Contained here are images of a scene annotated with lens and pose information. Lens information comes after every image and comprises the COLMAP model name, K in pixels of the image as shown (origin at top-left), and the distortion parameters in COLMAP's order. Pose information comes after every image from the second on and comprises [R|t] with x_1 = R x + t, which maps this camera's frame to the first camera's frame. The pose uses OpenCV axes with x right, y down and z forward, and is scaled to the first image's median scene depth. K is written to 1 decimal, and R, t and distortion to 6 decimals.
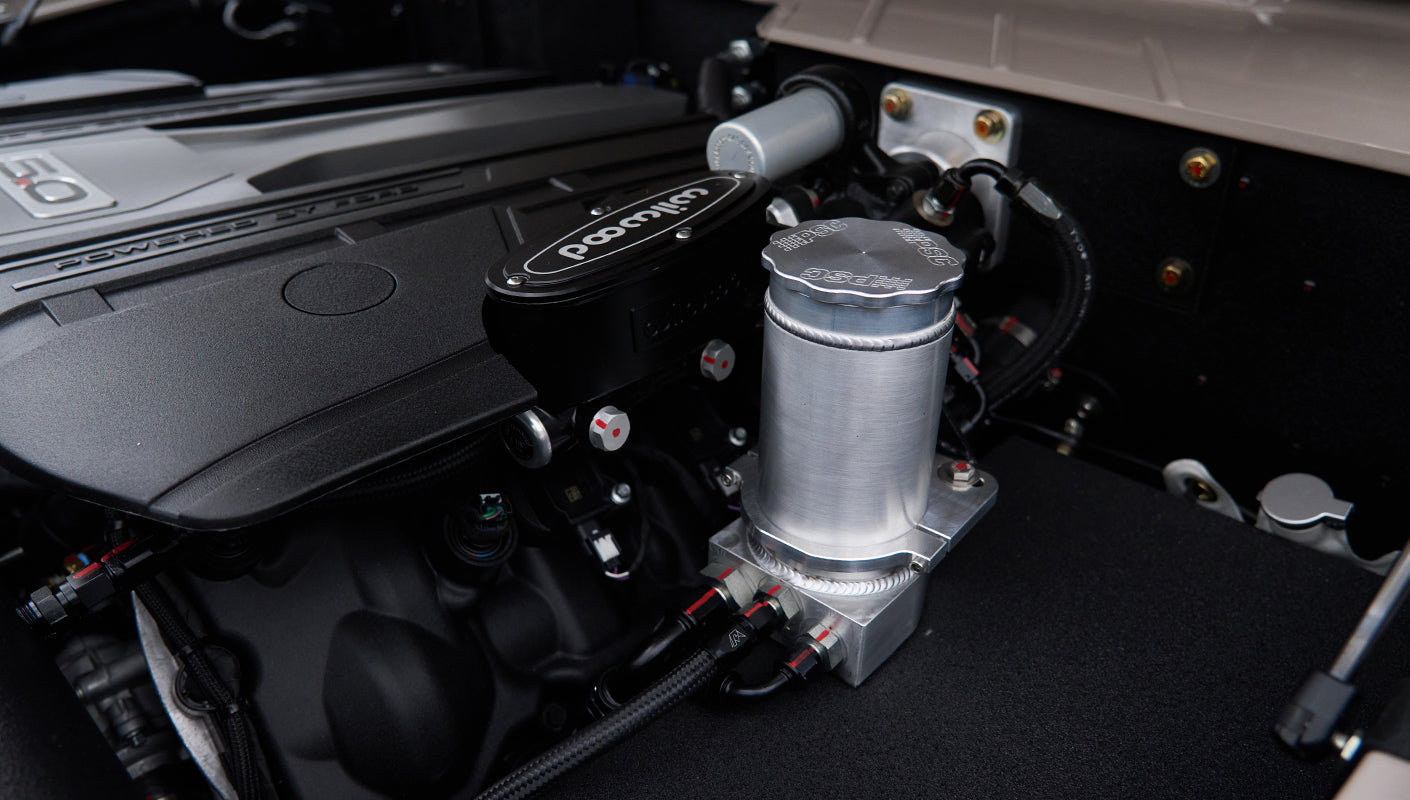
lens RADIAL K [[989.1, 0, 712.0], [0, 989.1, 365.9], [0, 0, 1]] dist [0.008289, 0.000996]
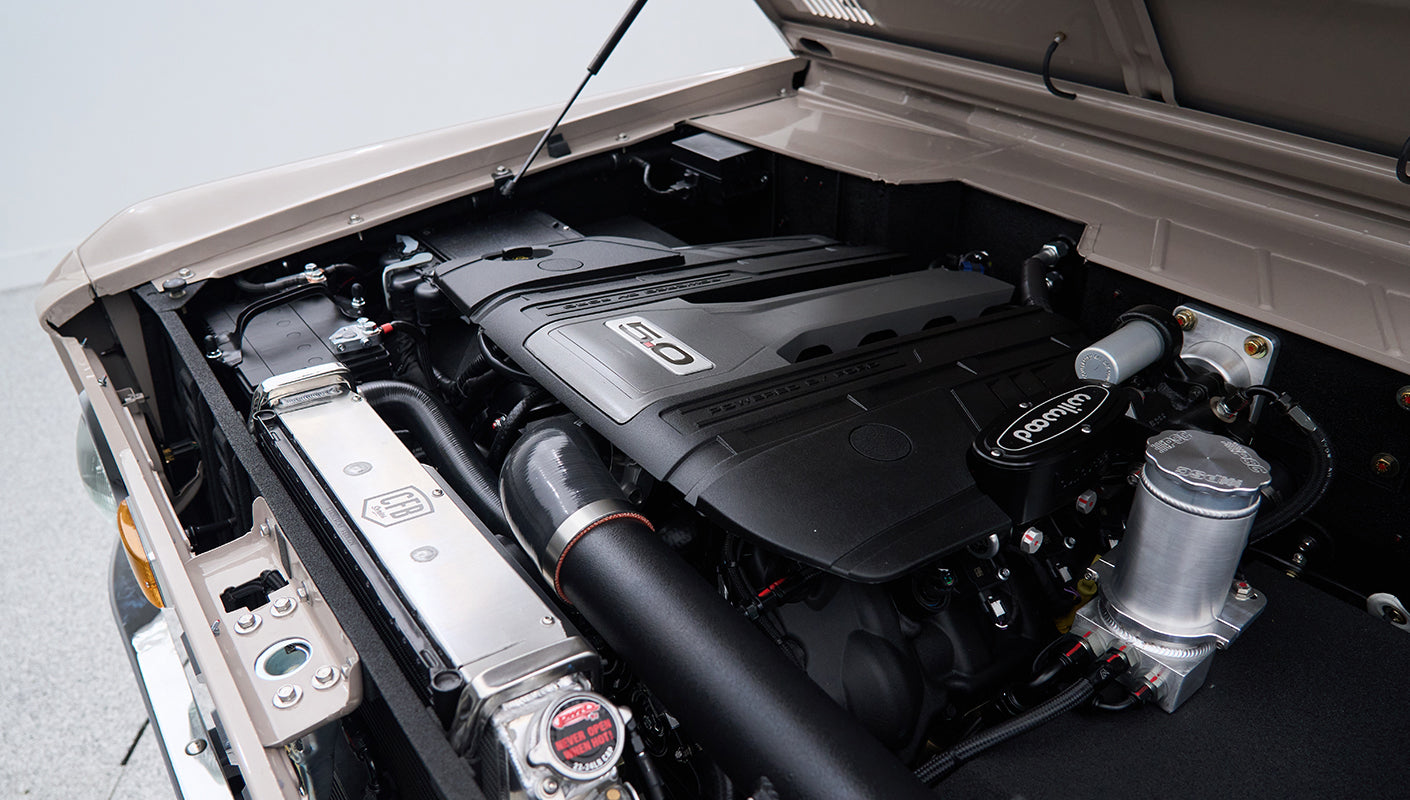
lens RADIAL K [[999.6, 0, 705.9], [0, 999.6, 371.4], [0, 0, 1]] dist [0.001917, 0.000334]
pose [[0.989090, 0.090906, -0.115921, -0.452176], [-0.094536, 0.995177, -0.026196, -0.118120], [0.112980, 0.036868, 0.992913, -0.720769]]
